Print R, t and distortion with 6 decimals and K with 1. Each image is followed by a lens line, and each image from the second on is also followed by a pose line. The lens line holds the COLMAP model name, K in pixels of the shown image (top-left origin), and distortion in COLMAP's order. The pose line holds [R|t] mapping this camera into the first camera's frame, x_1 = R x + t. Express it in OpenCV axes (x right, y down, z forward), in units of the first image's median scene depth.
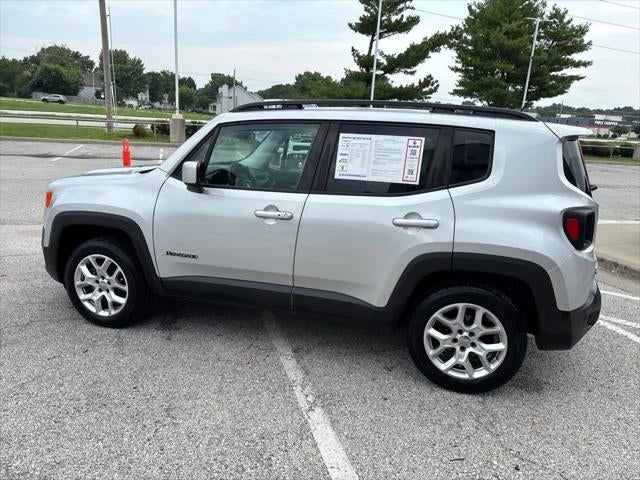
lens RADIAL K [[481.8, 0, 318.2], [0, 481.8, 236.2], [0, 0, 1]] dist [0.056729, -0.071864]
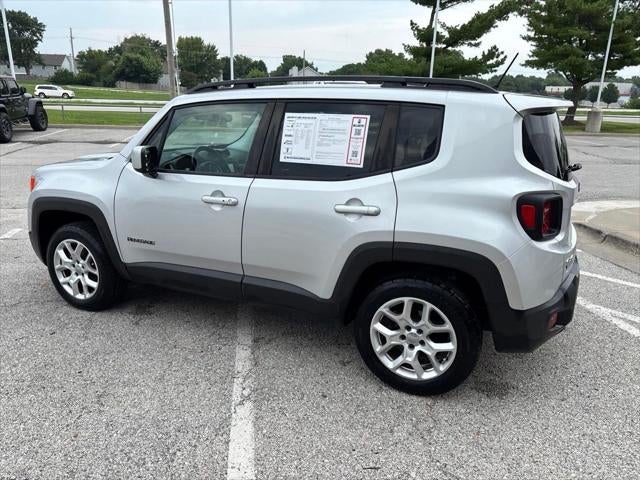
lens RADIAL K [[482.1, 0, 318.4], [0, 482.1, 239.0], [0, 0, 1]] dist [0.055118, -0.067945]
pose [[0.989459, 0.009032, -0.144534, 0.228651], [-0.002768, 0.999050, 0.043482, -0.009698], [0.144790, -0.042624, 0.988544, 0.069259]]
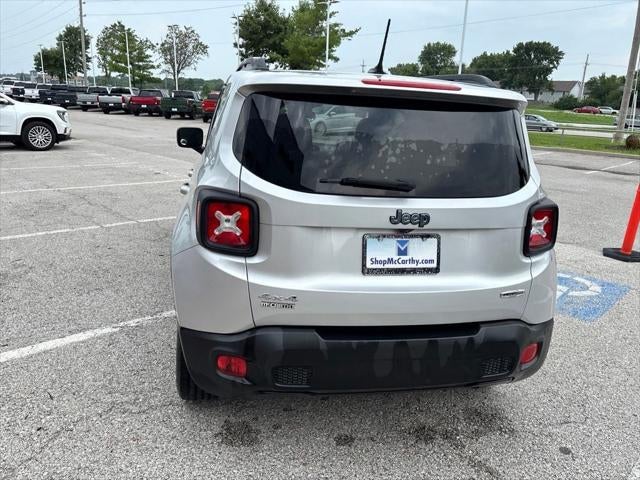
lens RADIAL K [[481.8, 0, 318.2], [0, 481.8, 236.2], [0, 0, 1]] dist [0.056729, -0.071864]
pose [[0.475053, 0.202477, -0.856346, 1.002877], [-0.229064, 0.968071, 0.101822, -0.080034], [0.849620, 0.147787, 0.506265, 0.656532]]
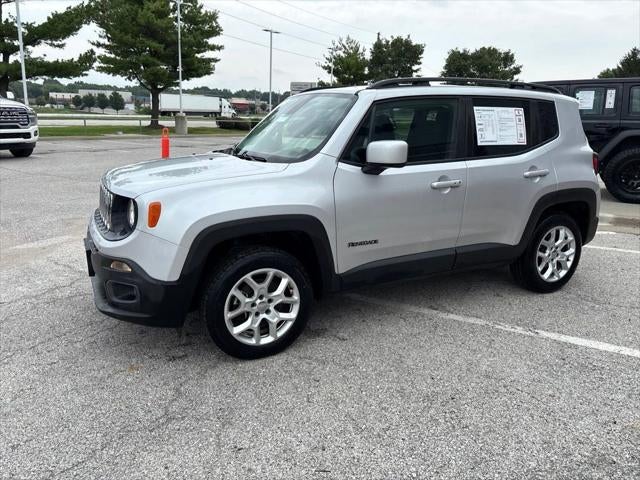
lens RADIAL K [[488.9, 0, 319.7], [0, 488.9, 225.5], [0, 0, 1]] dist [0.050217, -0.068722]
pose [[0.715393, -0.186598, 0.673345, -0.996108], [0.175944, 0.980737, 0.084851, -0.091429], [-0.676207, 0.057769, 0.734443, 0.369850]]
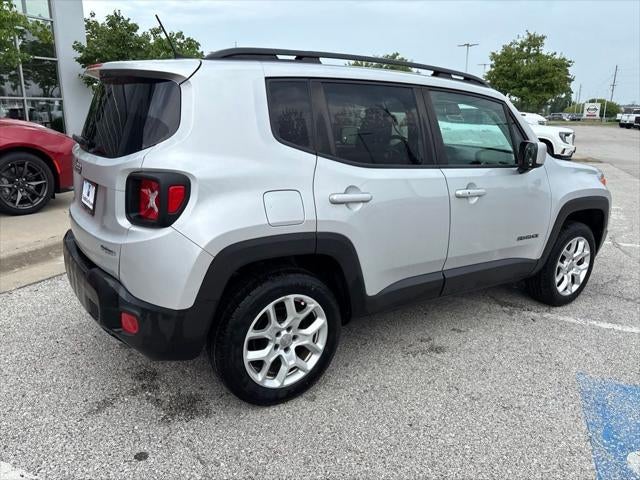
lens RADIAL K [[481.8, 0, 318.2], [0, 481.8, 236.2], [0, 0, 1]] dist [0.056729, -0.071864]
pose [[-0.616406, 0.132354, -0.776225, 0.941045], [-0.235800, 0.909509, 0.342332, -0.315675], [0.751293, 0.394050, -0.529418, 1.749798]]
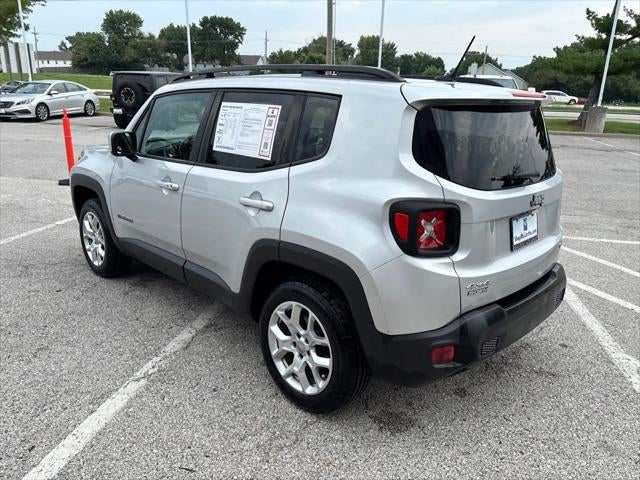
lens RADIAL K [[481.8, 0, 318.2], [0, 481.8, 236.2], [0, 0, 1]] dist [0.056729, -0.071864]
pose [[0.882814, 0.110449, -0.456552, 0.617726], [-0.093888, 0.993840, 0.058884, -0.026529], [0.460243, -0.009119, 0.887746, 0.236665]]
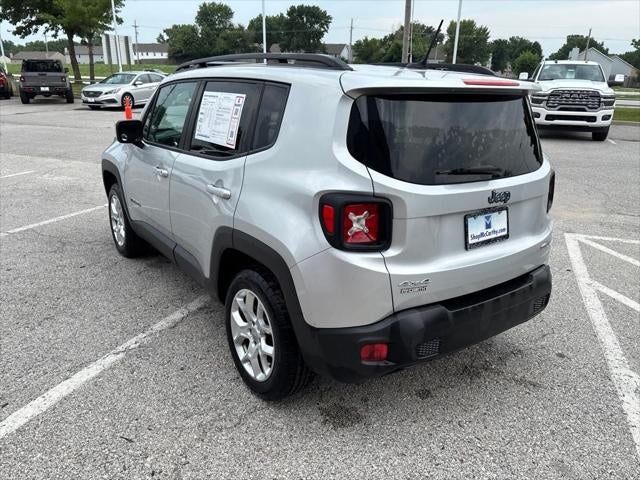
lens RADIAL K [[481.7, 0, 318.2], [0, 481.7, 241.2], [0, 0, 1]] dist [0.060684, -0.078459]
pose [[0.792621, 0.163189, -0.587470, 0.775372], [-0.124453, 0.986533, 0.106128, -0.047145], [0.596878, -0.011007, 0.802256, 0.338945]]
